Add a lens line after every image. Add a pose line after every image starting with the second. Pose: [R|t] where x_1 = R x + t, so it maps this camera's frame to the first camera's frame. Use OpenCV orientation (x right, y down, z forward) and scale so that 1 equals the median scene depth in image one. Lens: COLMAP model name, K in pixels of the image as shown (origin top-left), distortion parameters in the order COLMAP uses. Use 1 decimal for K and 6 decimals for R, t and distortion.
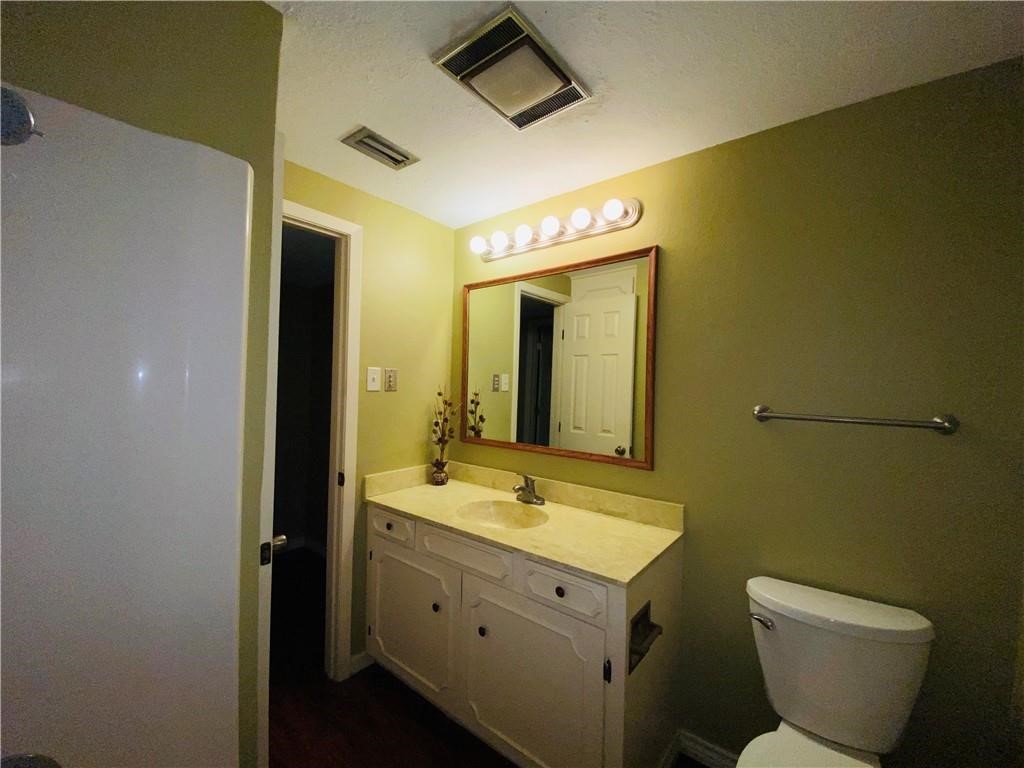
lens RADIAL K [[415.1, 0, 506.5], [0, 415.1, 378.0], [0, 0, 1]] dist [-0.014107, -0.000233]
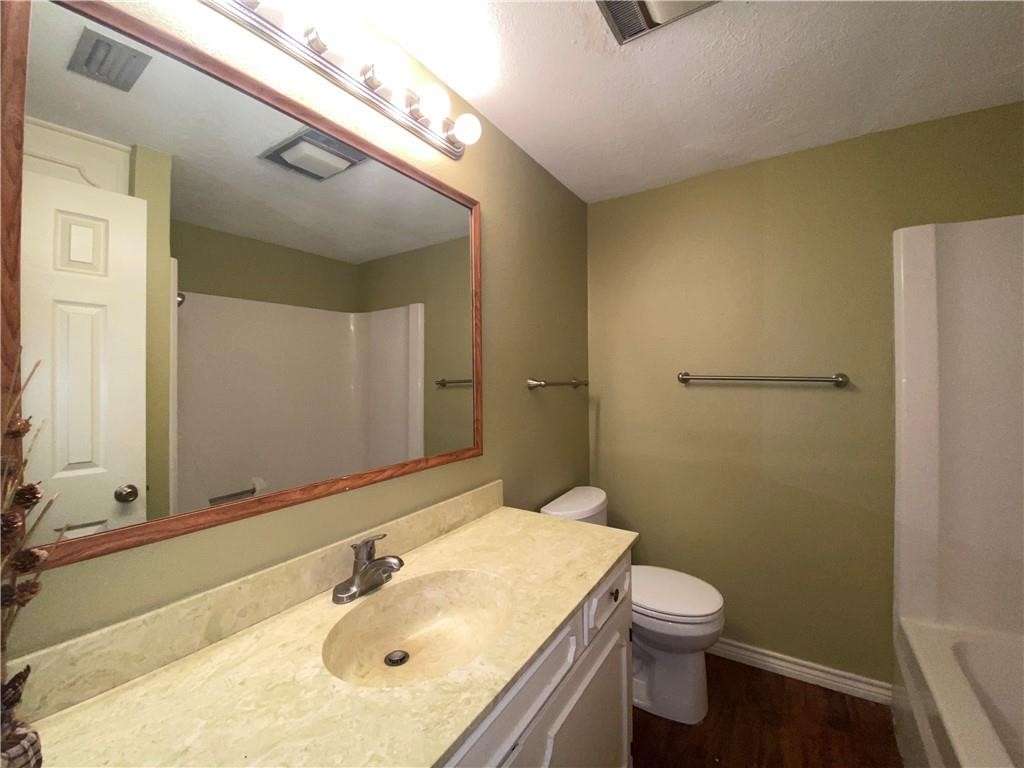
lens RADIAL K [[415.1, 0, 506.5], [0, 415.1, 378.0], [0, 0, 1]] dist [-0.014107, -0.000233]
pose [[-0.092872, -0.032715, 0.995140, -0.572258], [0.001926, 0.999452, 0.033036, 0.019631], [-0.995676, 0.004985, -0.092758, 1.047630]]
